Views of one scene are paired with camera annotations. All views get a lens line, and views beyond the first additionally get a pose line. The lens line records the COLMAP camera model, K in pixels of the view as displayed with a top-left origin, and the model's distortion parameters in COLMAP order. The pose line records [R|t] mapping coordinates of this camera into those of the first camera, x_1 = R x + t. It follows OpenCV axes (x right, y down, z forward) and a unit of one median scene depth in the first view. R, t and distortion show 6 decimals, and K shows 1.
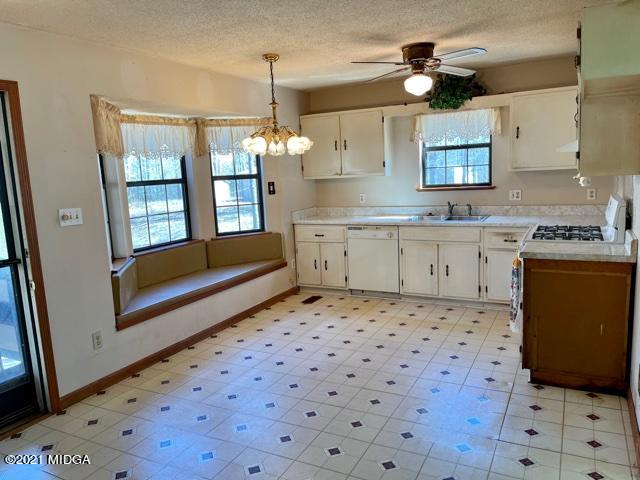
lens RADIAL K [[489.7, 0, 319.8], [0, 489.7, 243.6], [0, 0, 1]] dist [0.029679, -0.031907]
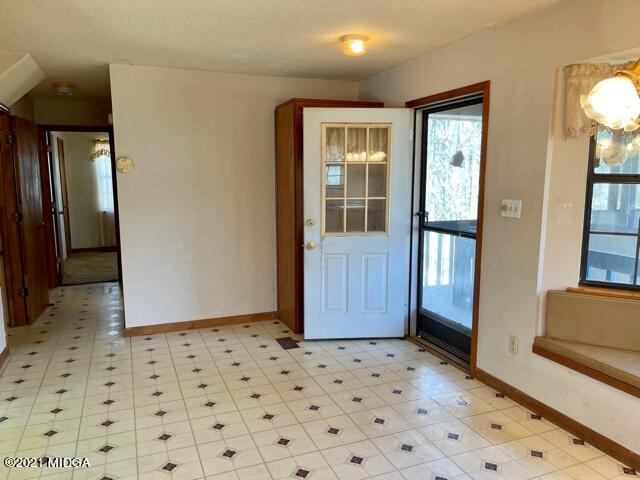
lens RADIAL K [[489.7, 0, 324.9], [0, 489.7, 240.9], [0, 0, 1]] dist [0.029679, -0.031907]
pose [[-0.664652, 0.155021, -0.730894, 0.292012], [-0.077473, 0.958666, 0.273782, -0.147000], [0.743125, 0.238594, -0.625170, 0.864186]]
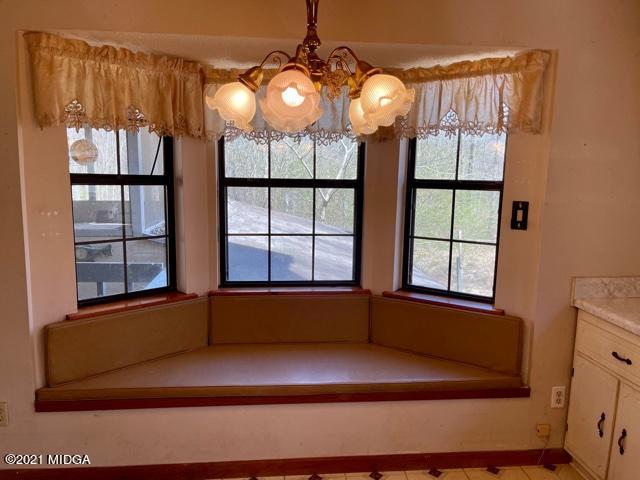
lens RADIAL K [[489.7, 0, 318.8], [0, 489.7, 242.0], [0, 0, 1]] dist [0.029679, -0.031907]
pose [[0.536772, 0.174132, -0.825563, 0.187656], [-0.168900, 0.980842, 0.097067, -0.111127], [0.826649, 0.087334, 0.555900, 0.660321]]
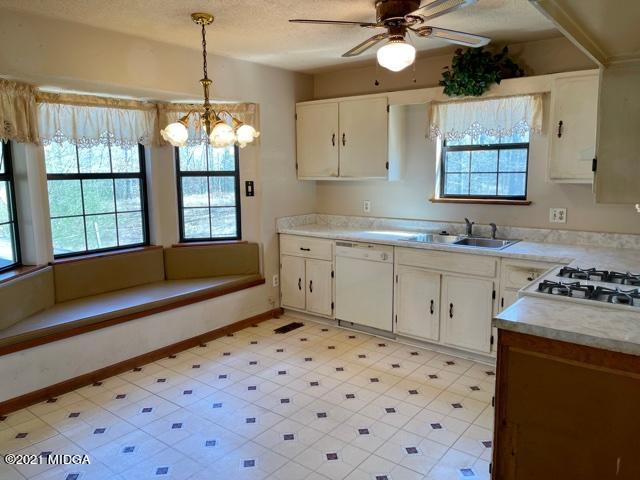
lens RADIAL K [[489.7, 0, 325.4], [0, 489.7, 242.6], [0, 0, 1]] dist [0.029679, -0.031907]
pose [[0.983375, 0.068257, -0.168272, 0.187417], [-0.067212, 0.997668, 0.011904, -0.044385], [0.168692, -0.000396, 0.985669, 0.223798]]
